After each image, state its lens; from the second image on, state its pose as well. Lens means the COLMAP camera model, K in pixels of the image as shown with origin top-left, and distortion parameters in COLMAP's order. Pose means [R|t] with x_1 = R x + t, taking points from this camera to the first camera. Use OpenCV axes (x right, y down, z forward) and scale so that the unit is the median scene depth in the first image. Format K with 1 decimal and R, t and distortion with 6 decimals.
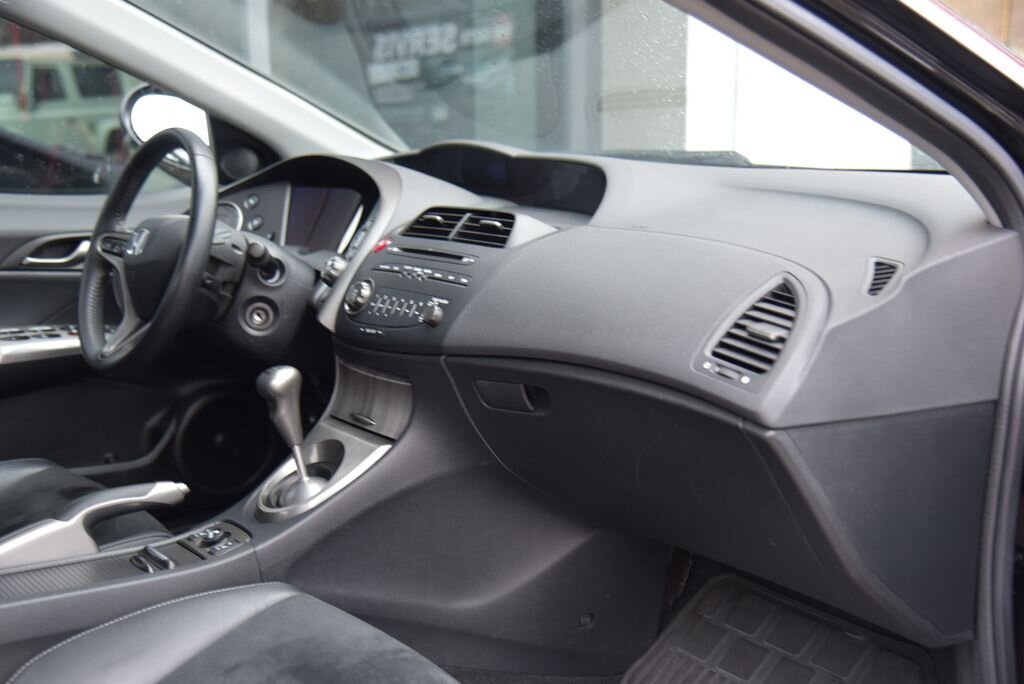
lens RADIAL K [[1196.8, 0, 509.8], [0, 1196.8, 345.0], [0, 0, 1]] dist [0.106340, 0.000000]
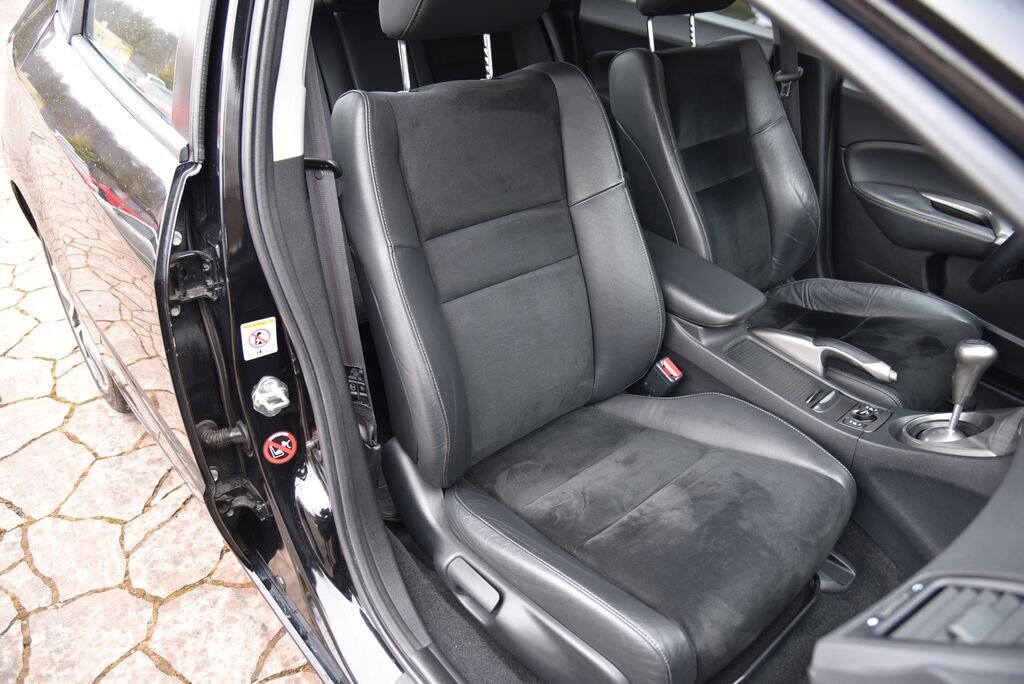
lens RADIAL K [[693.6, 0, 511.0], [0, 693.6, 348.2], [0, 0, 1]] dist [-0.102310, 0.024770]
pose [[0.061664, 0.567642, -0.820963, 0.314330], [-0.225856, 0.809128, 0.542495, -0.225441], [0.972207, 0.151967, 0.178099, 0.443468]]
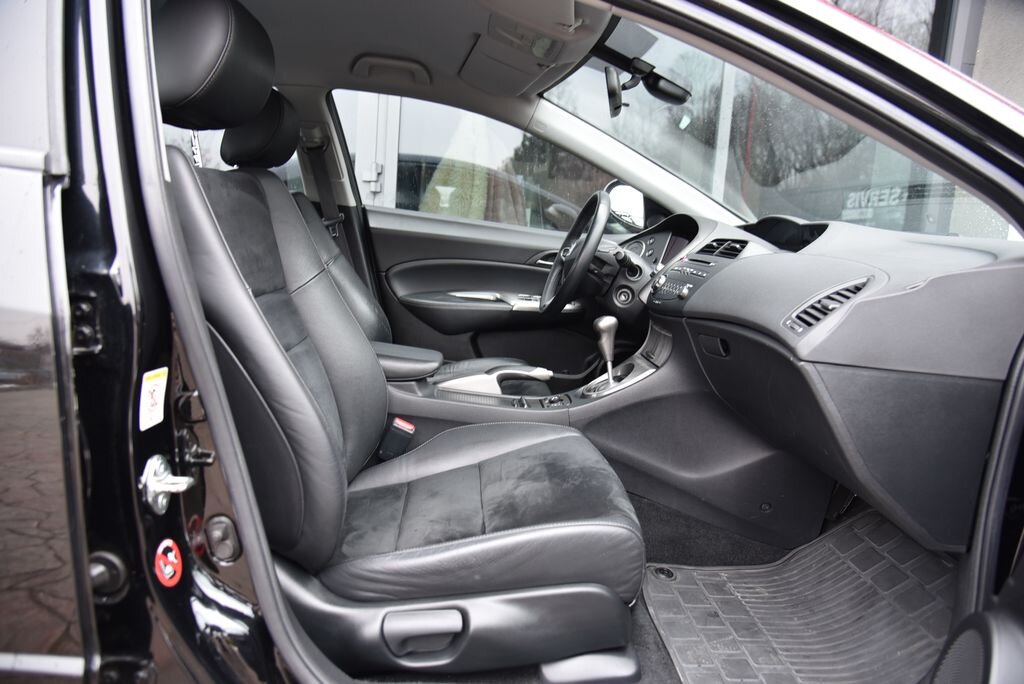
lens RADIAL K [[693.6, 0, 509.2], [0, 693.6, 339.2], [0, 0, 1]] dist [-0.102310, 0.024770]
pose [[0.831987, 0.154416, -0.532872, 0.241526], [-0.174421, 0.984586, 0.012986, 0.064274], [0.526663, 0.082140, 0.846096, 0.058401]]
